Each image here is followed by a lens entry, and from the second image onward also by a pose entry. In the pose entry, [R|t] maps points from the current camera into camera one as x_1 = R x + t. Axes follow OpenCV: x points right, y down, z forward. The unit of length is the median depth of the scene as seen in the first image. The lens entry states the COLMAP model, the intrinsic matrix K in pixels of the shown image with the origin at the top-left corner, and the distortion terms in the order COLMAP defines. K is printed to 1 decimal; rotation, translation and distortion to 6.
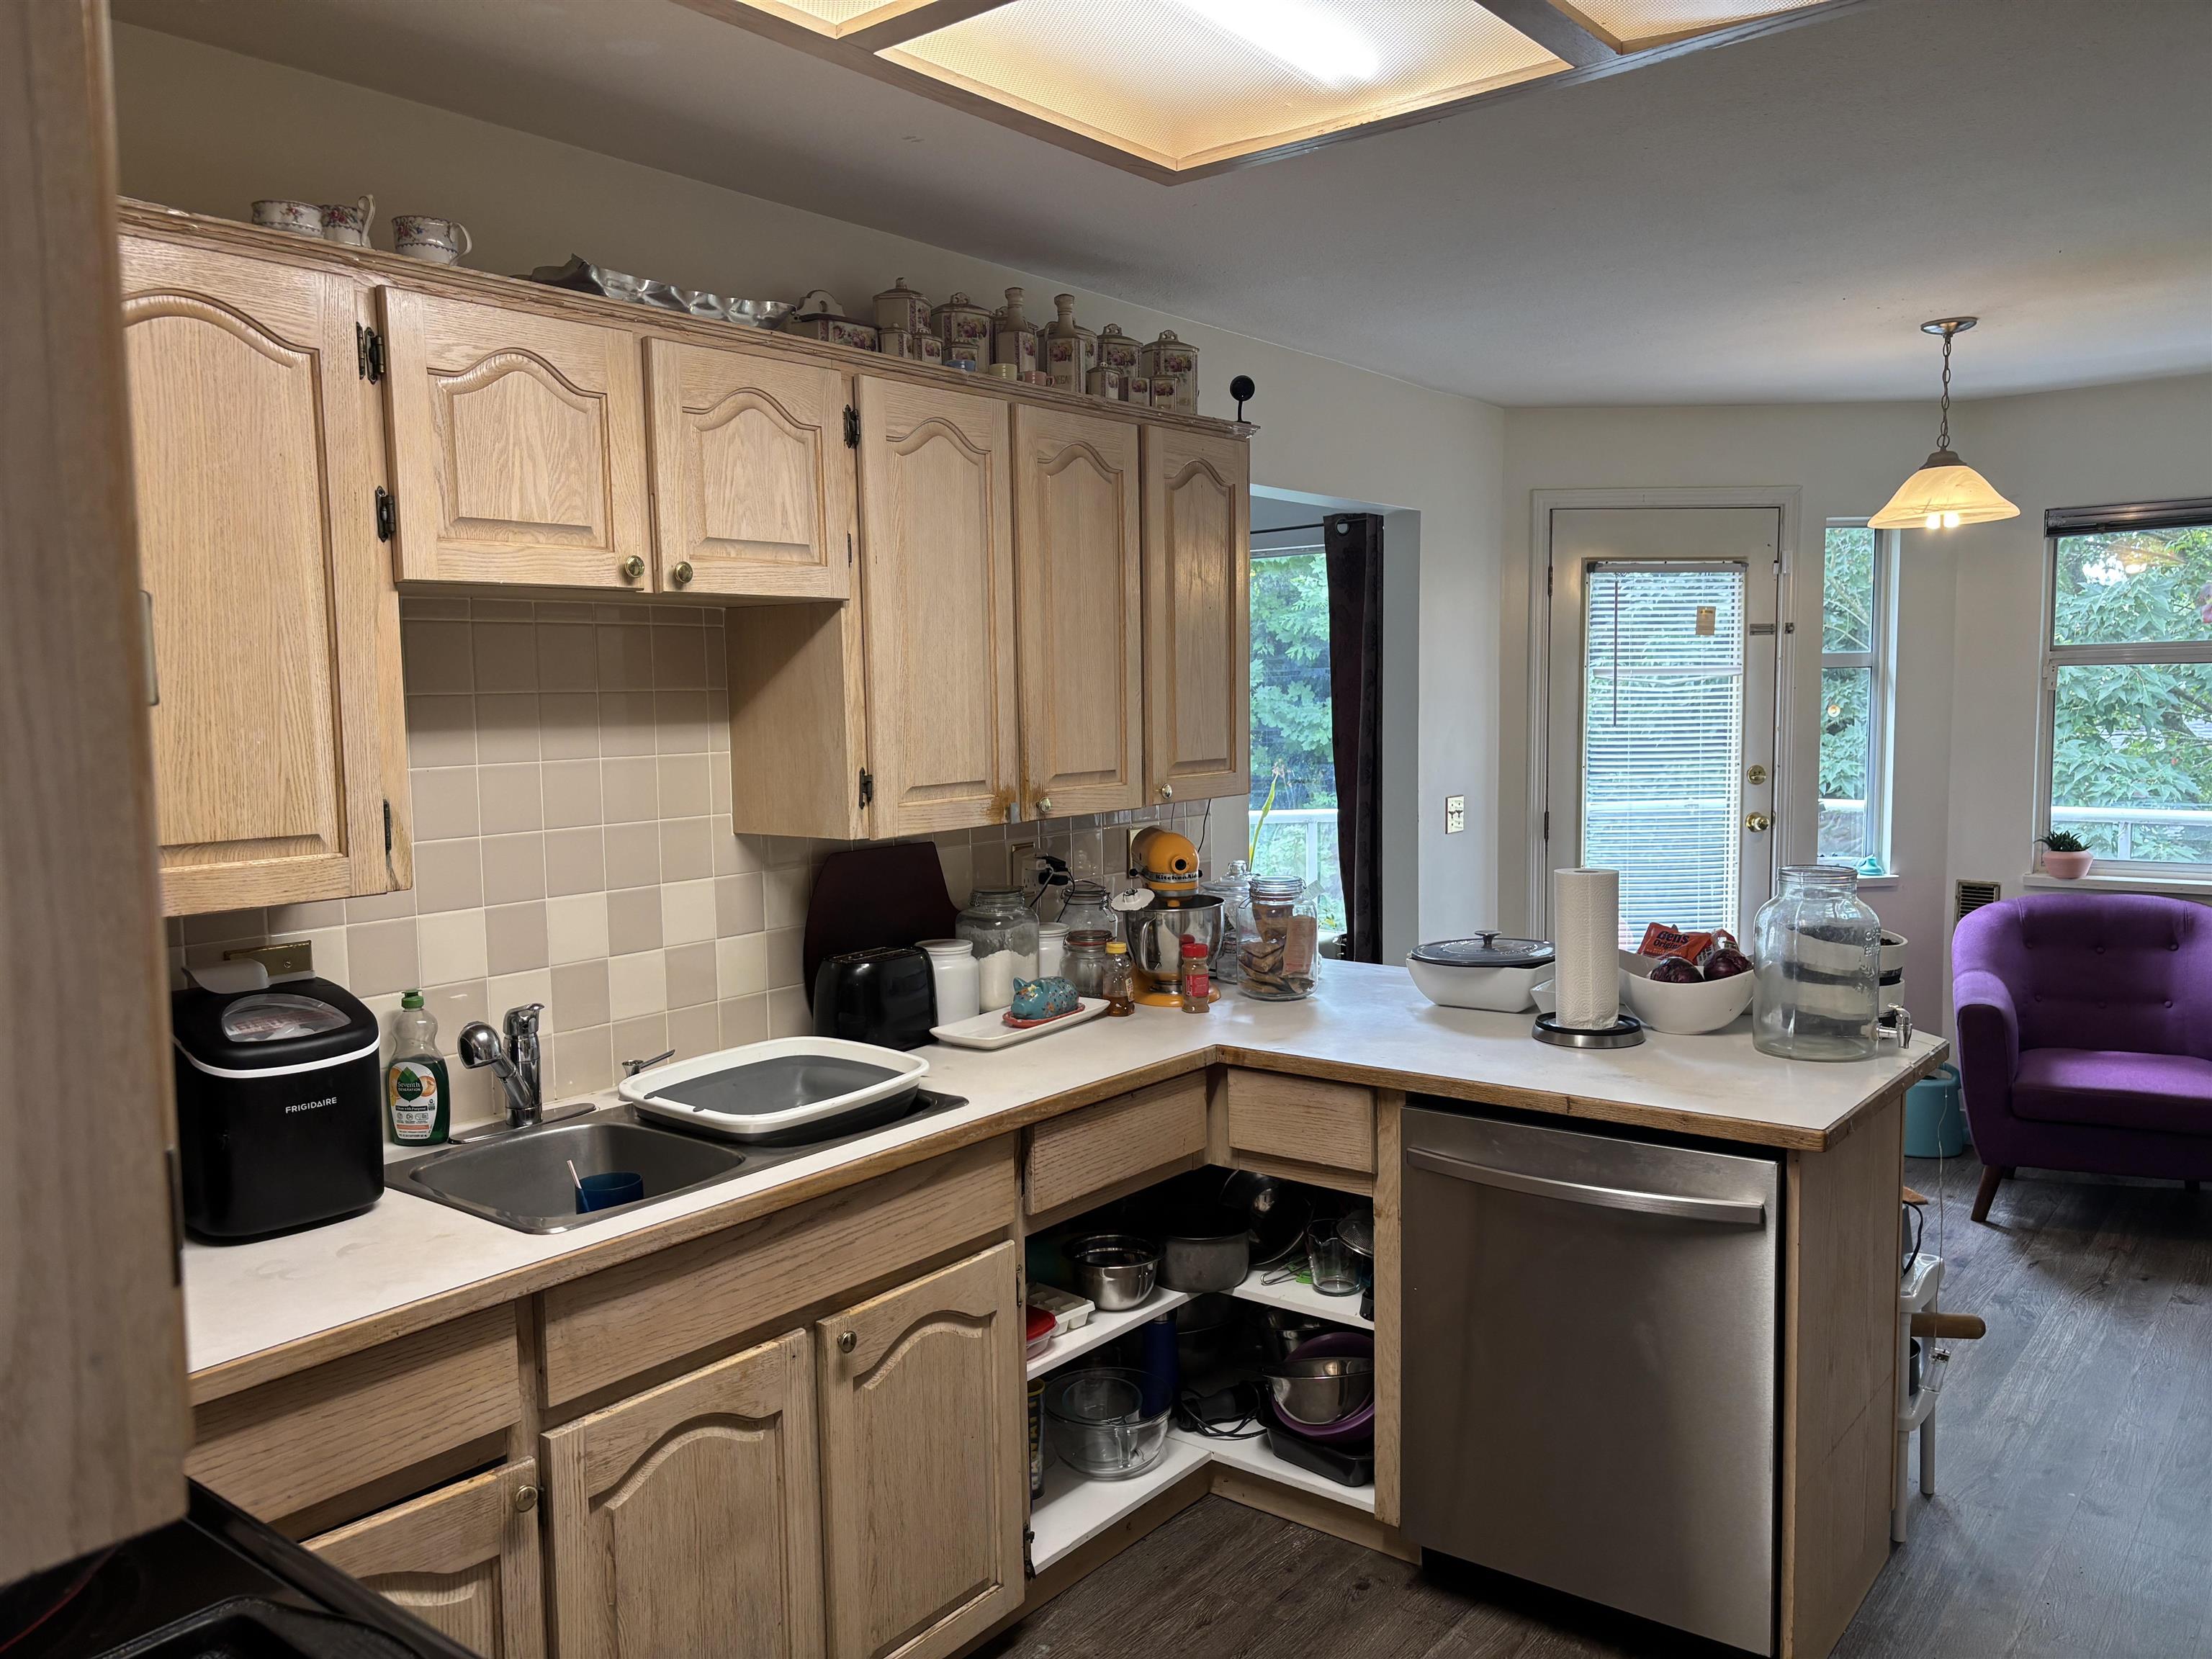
lens RADIAL K [[1682.5, 0, 1106.0], [0, 1682.5, 829.5], [0, 0, 1]] dist [0.106789, -0.112192]
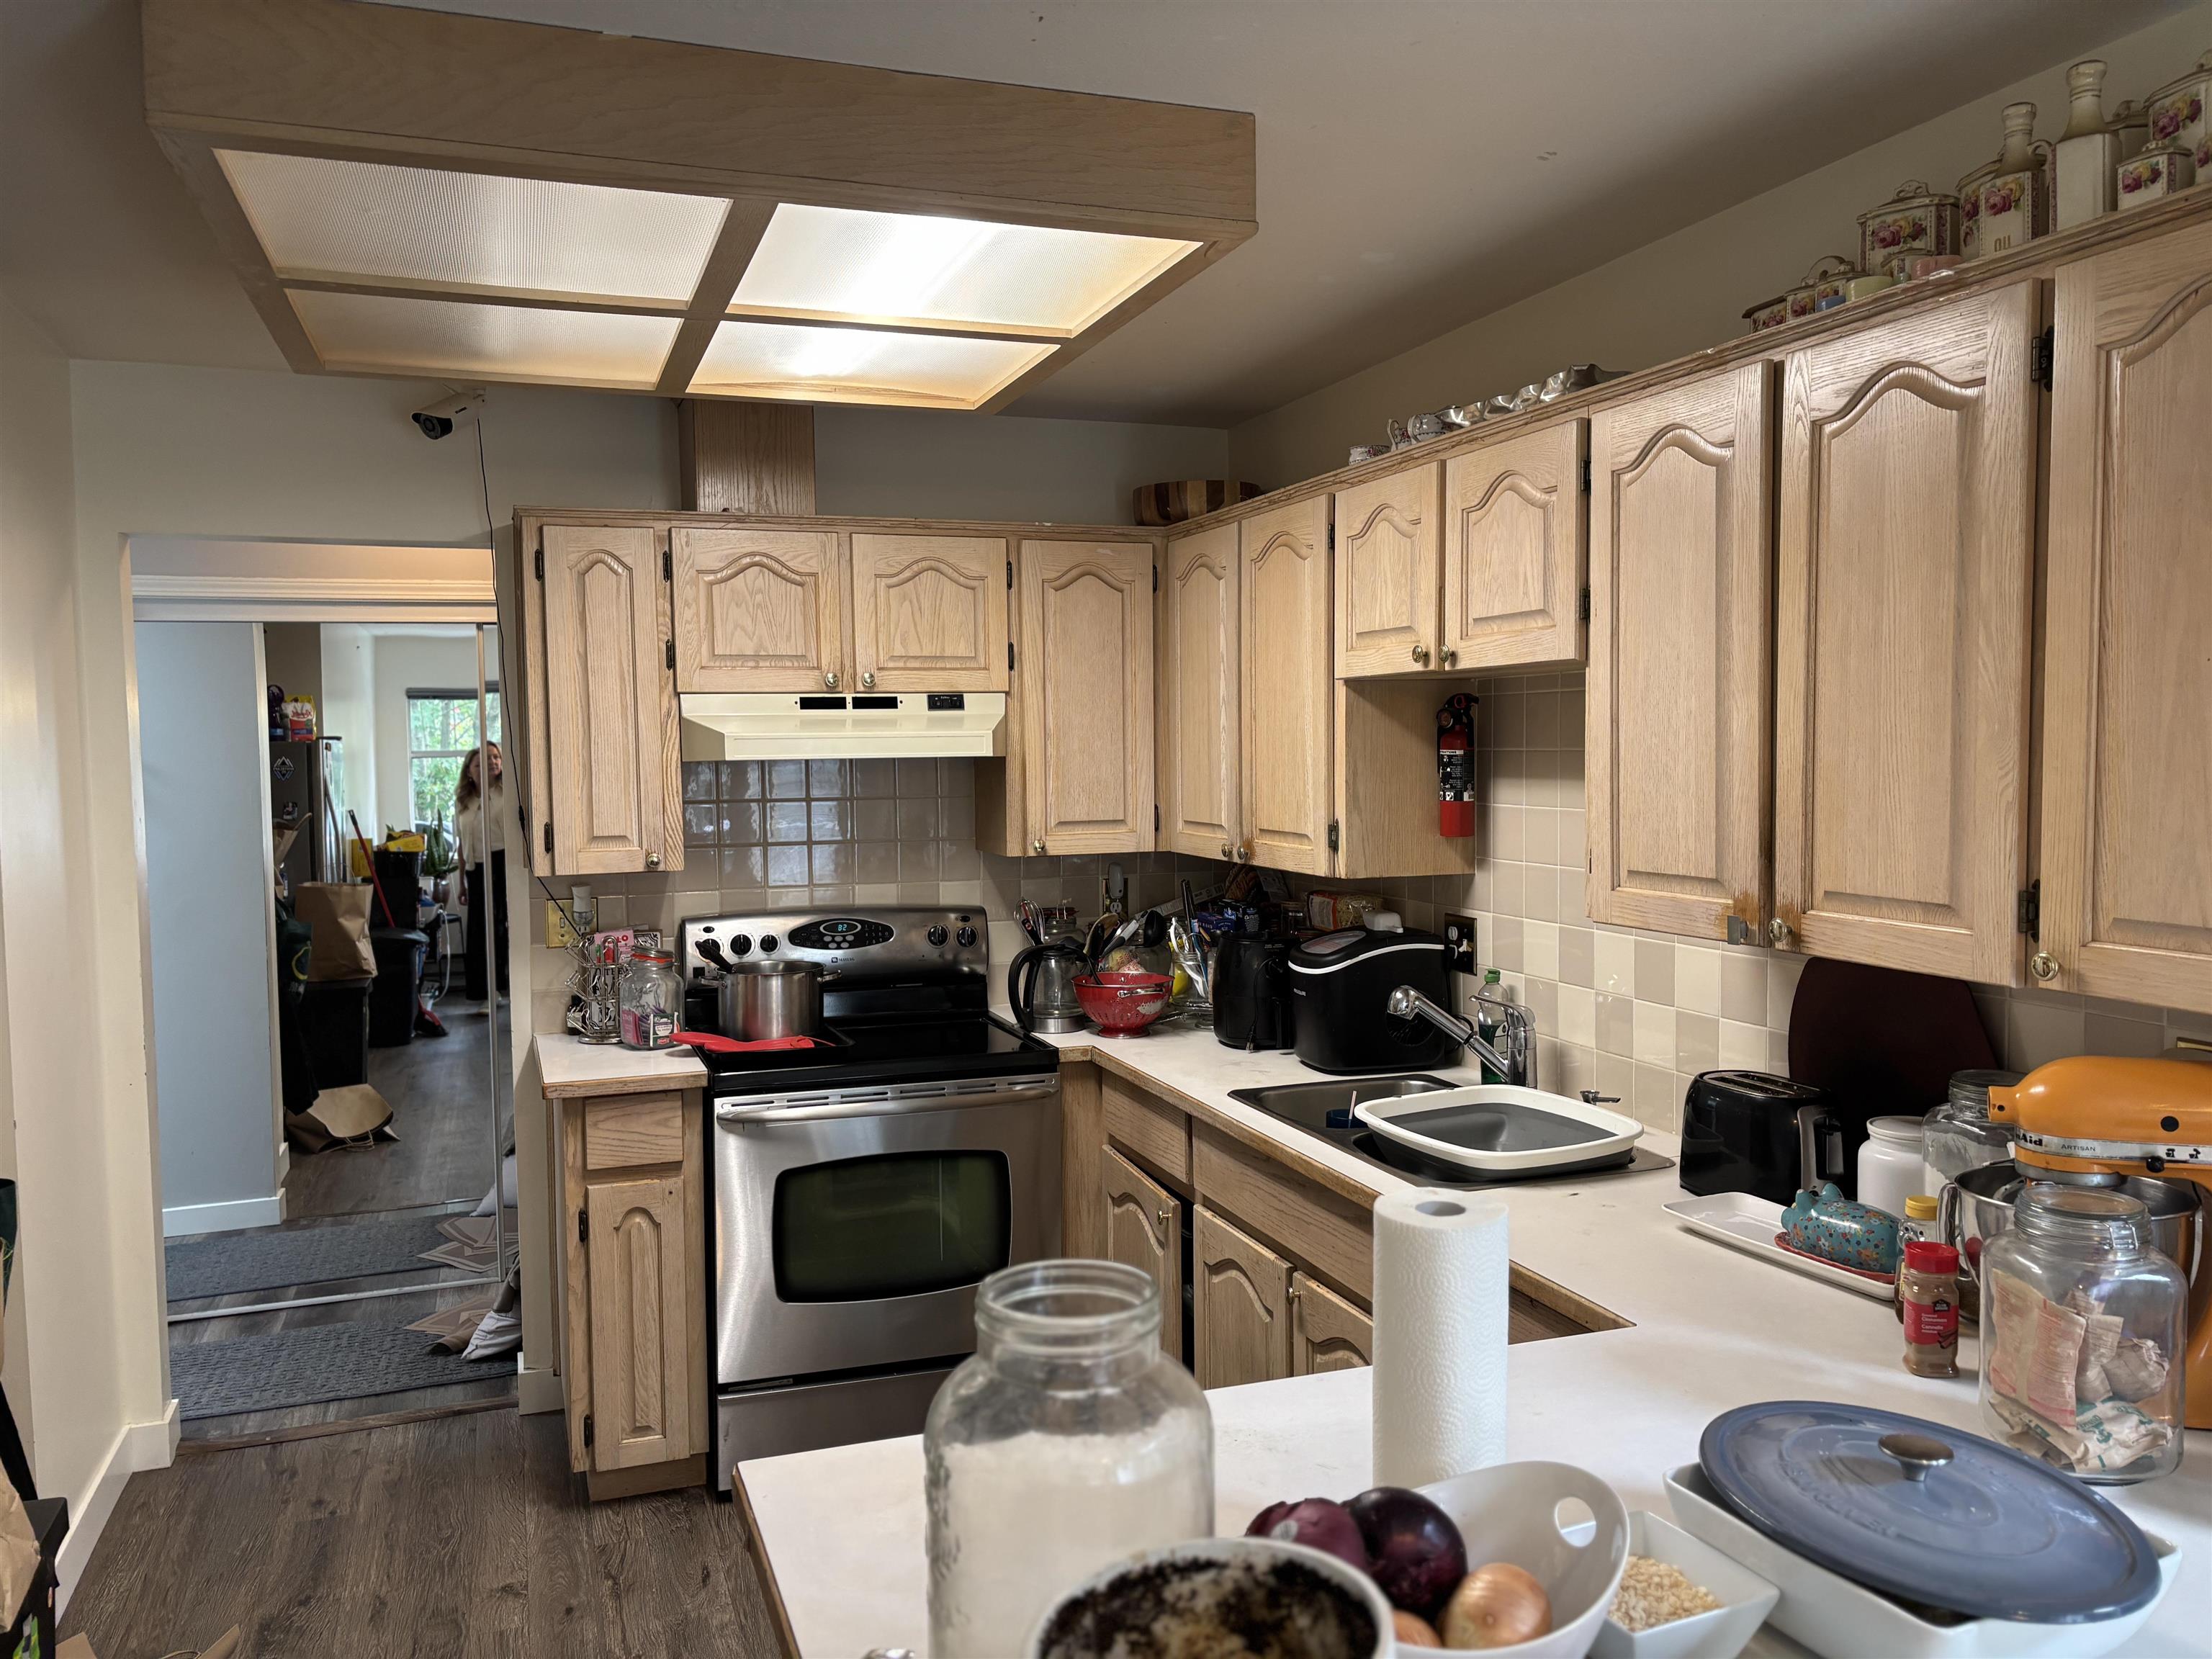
lens RADIAL K [[1682.5, 0, 1106.0], [0, 1682.5, 829.5], [0, 0, 1]] dist [0.106789, -0.112192]
pose [[-0.527580, 0.056643, -0.847615, 0.235243], [-0.067625, 0.991808, 0.108371, -0.037723], [0.846809, 0.114494, -0.519428, 0.380719]]
